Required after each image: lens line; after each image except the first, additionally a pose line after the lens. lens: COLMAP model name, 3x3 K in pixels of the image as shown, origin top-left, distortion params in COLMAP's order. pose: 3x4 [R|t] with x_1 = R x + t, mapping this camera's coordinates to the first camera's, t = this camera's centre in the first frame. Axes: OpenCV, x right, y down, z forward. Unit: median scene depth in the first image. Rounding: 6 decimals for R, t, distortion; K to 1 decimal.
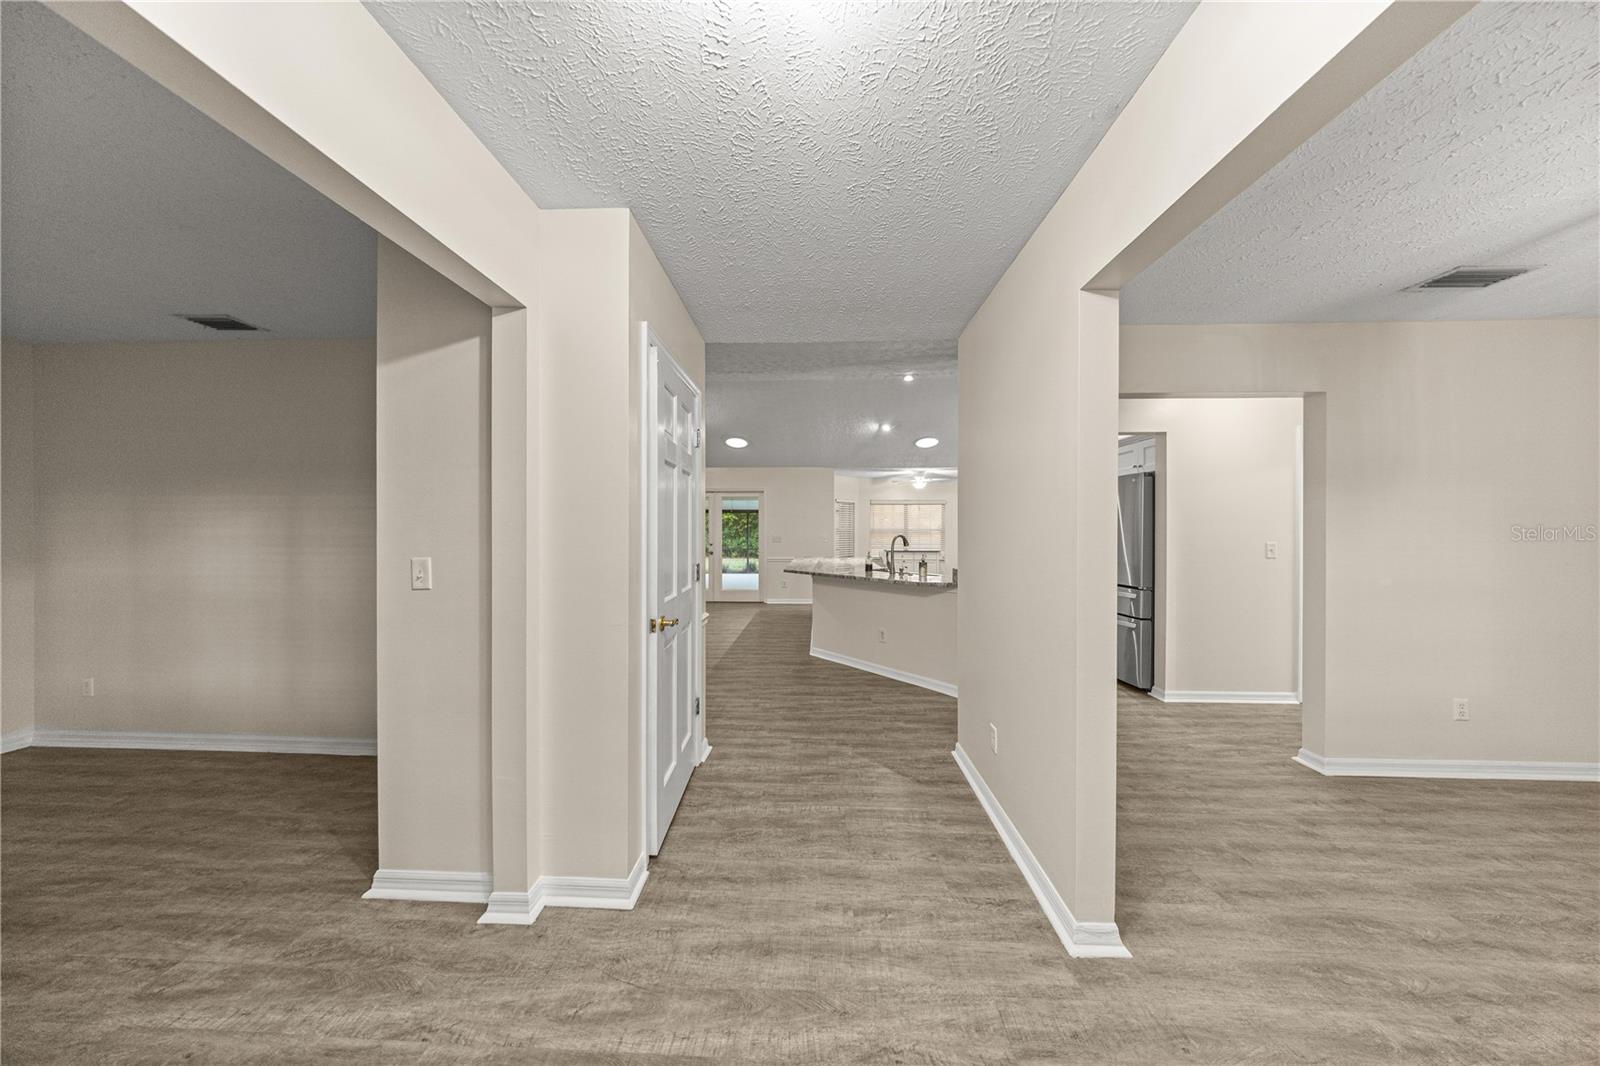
lens RADIAL K [[466.2, 0, 798.8], [0, 466.2, 530.6], [0, 0, 1]] dist [-0.011901, 0.002093]
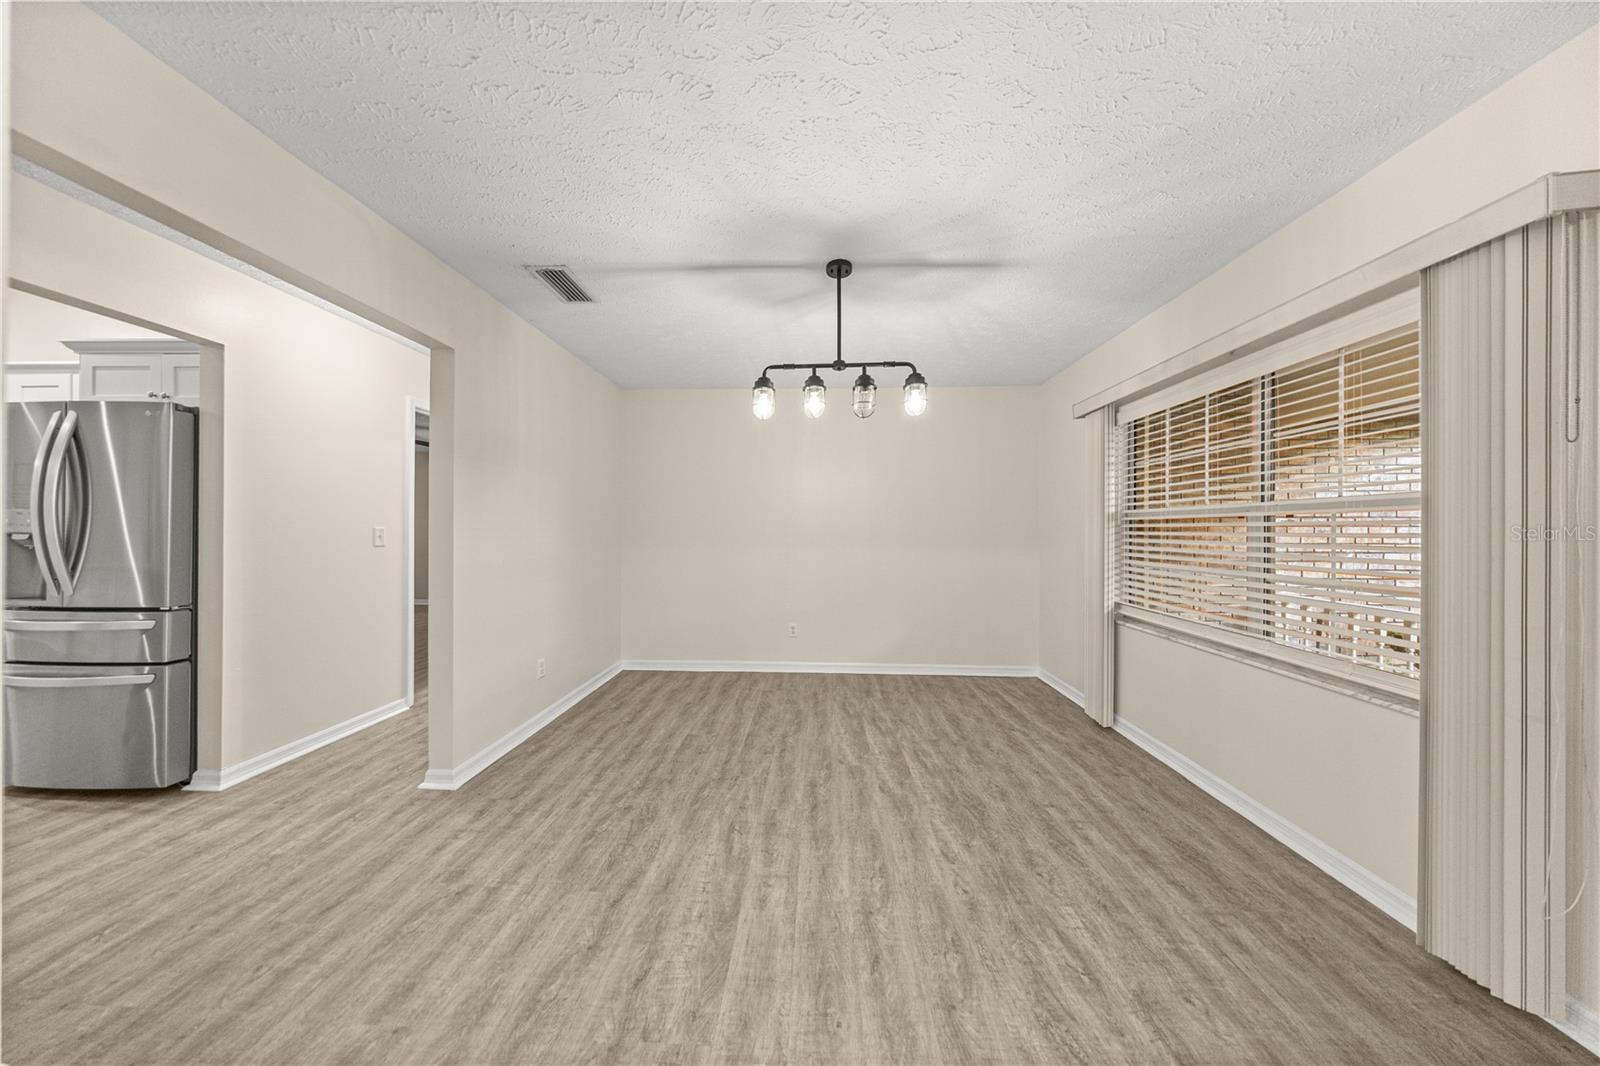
lens RADIAL K [[466.2, 0, 798.8], [0, 466.2, 530.6], [0, 0, 1]] dist [-0.011901, 0.002093]
pose [[-0.003452, -0.001149, 0.999993, 0.286884], [-0.004688, 0.999988, 0.001133, 0.040672], [-0.999983, -0.004685, -0.003457, 0.376938]]
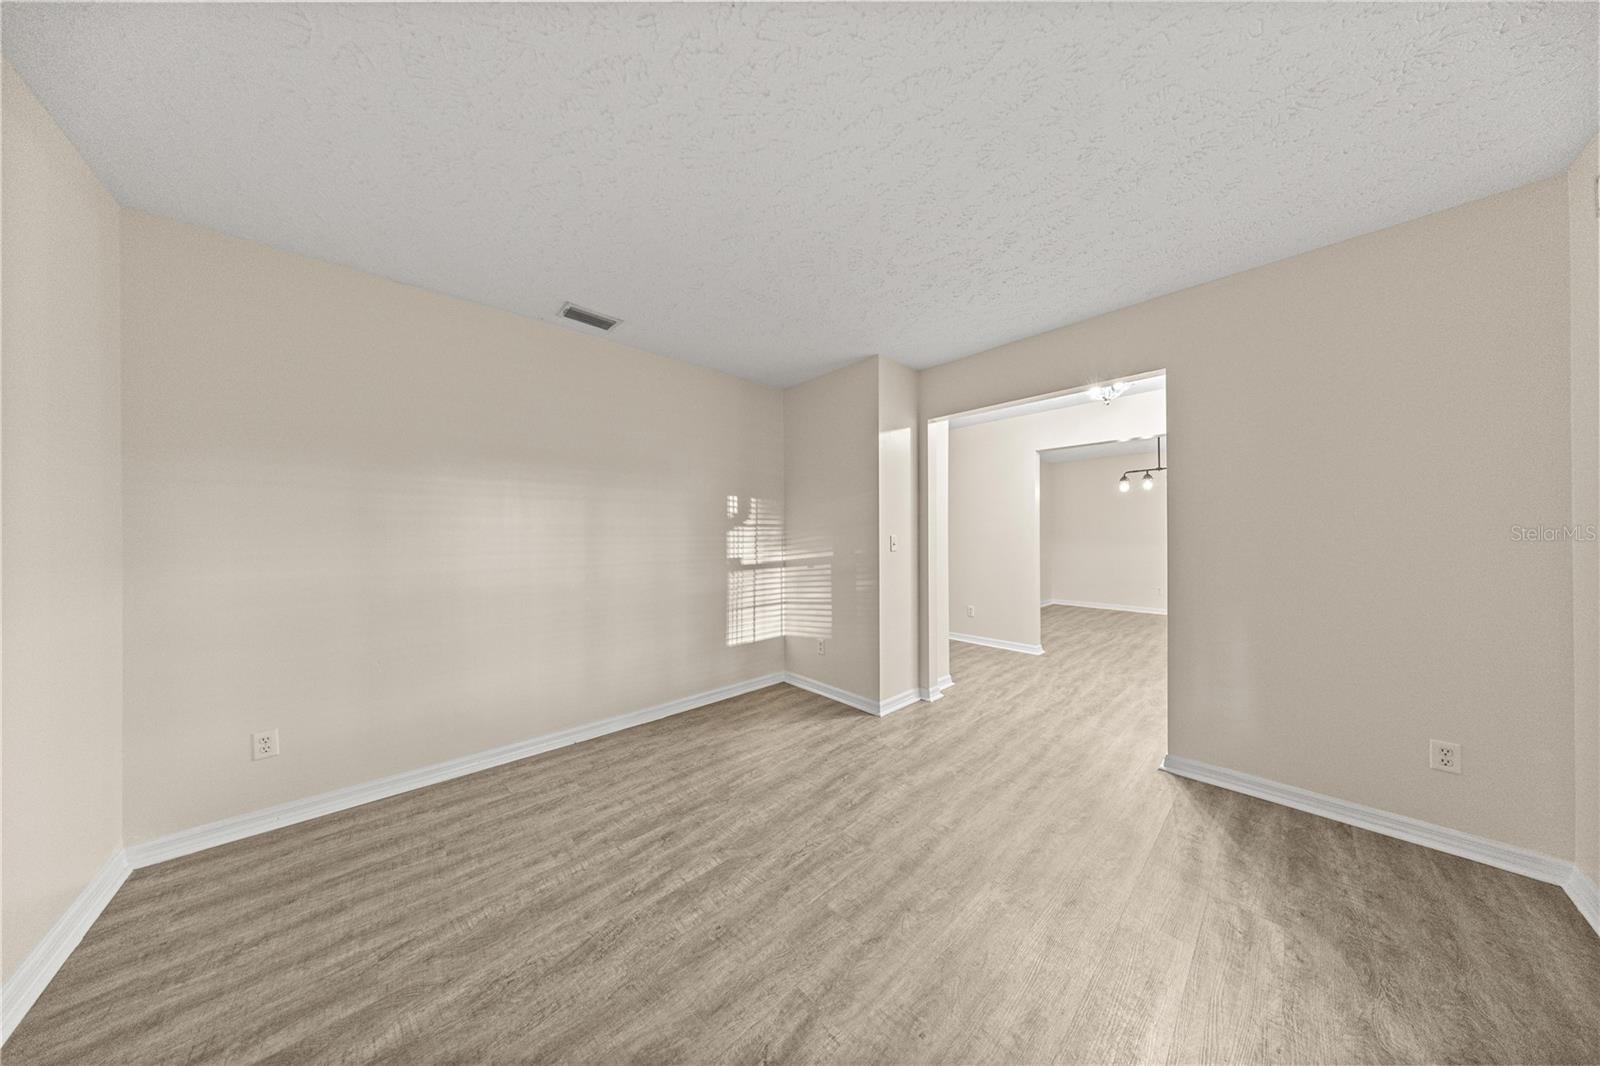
lens RADIAL K [[466.2, 0, 798.8], [0, 466.2, 530.6], [0, 0, 1]] dist [-0.011901, 0.002093]
pose [[0.704159, 0.000872, 0.710042, -1.786077], [0.010023, 0.999887, -0.011168, 0.044568], [-0.709972, 0.014981, 0.704070, -0.068895]]
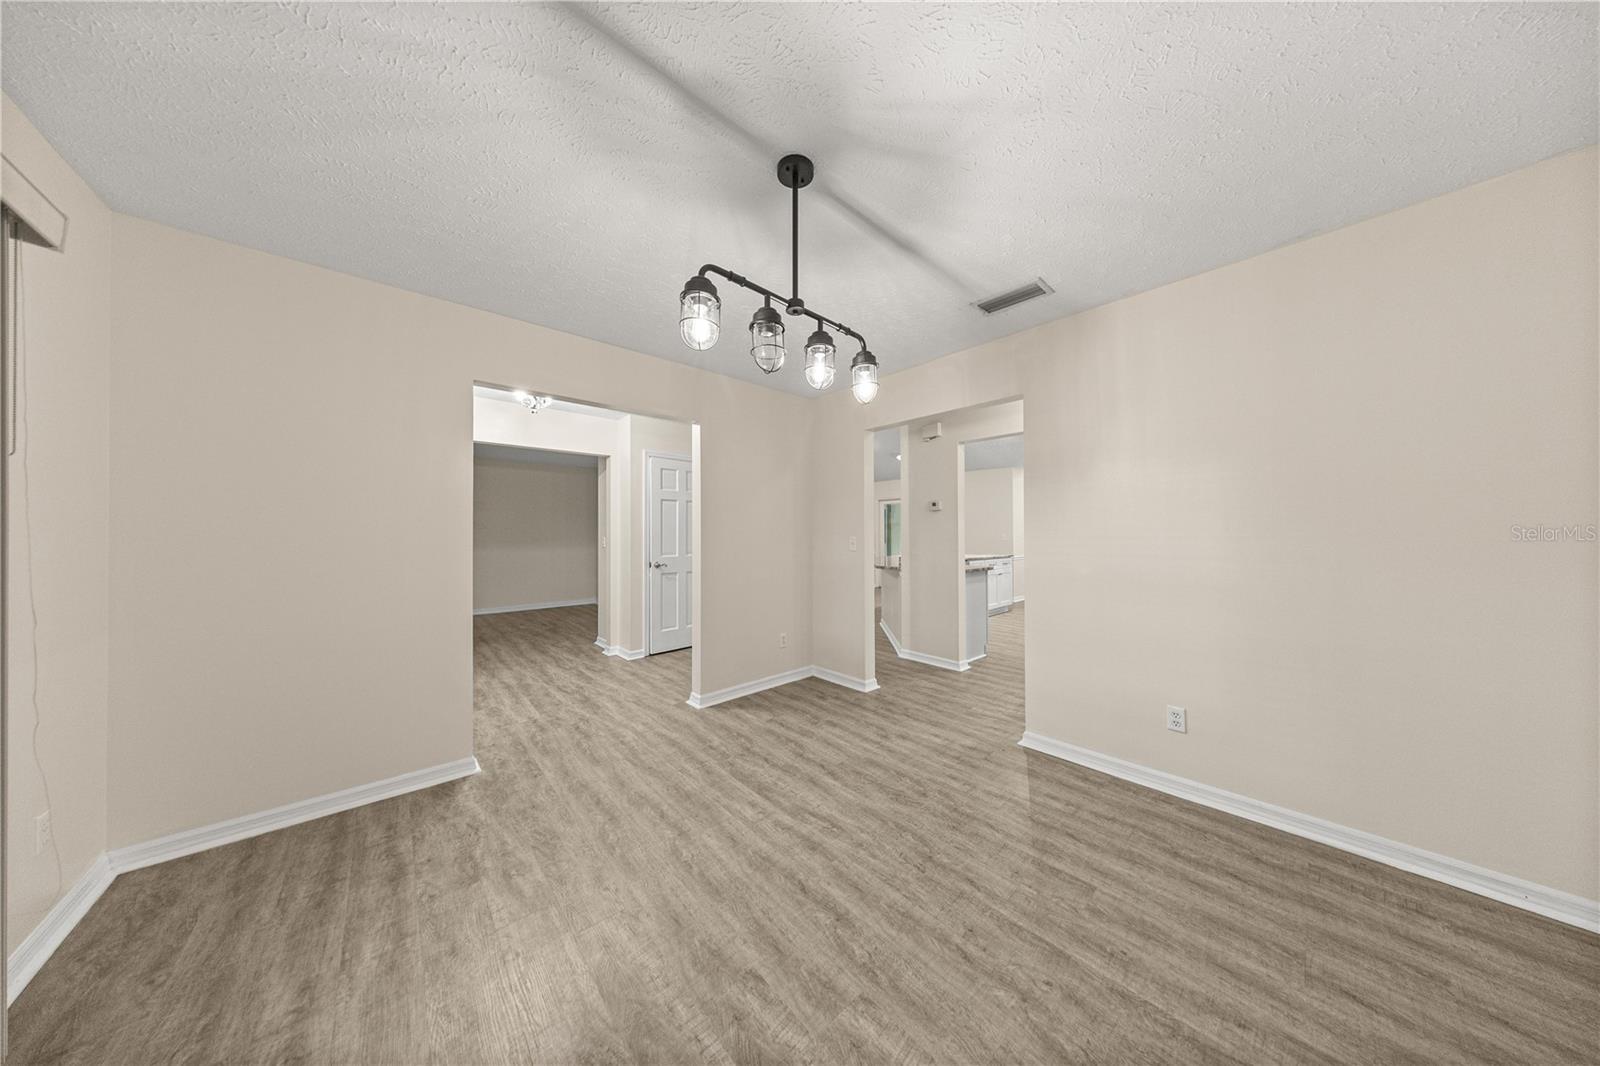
lens RADIAL K [[466.2, 0, 798.8], [0, 466.2, 530.6], [0, 0, 1]] dist [-0.011901, 0.002093]
pose [[0.694225, -0.005945, -0.719733, 1.680412], [0.001895, 0.999978, -0.006432, 0.032901], [0.719755, 0.003101, 0.694221, -0.153120]]
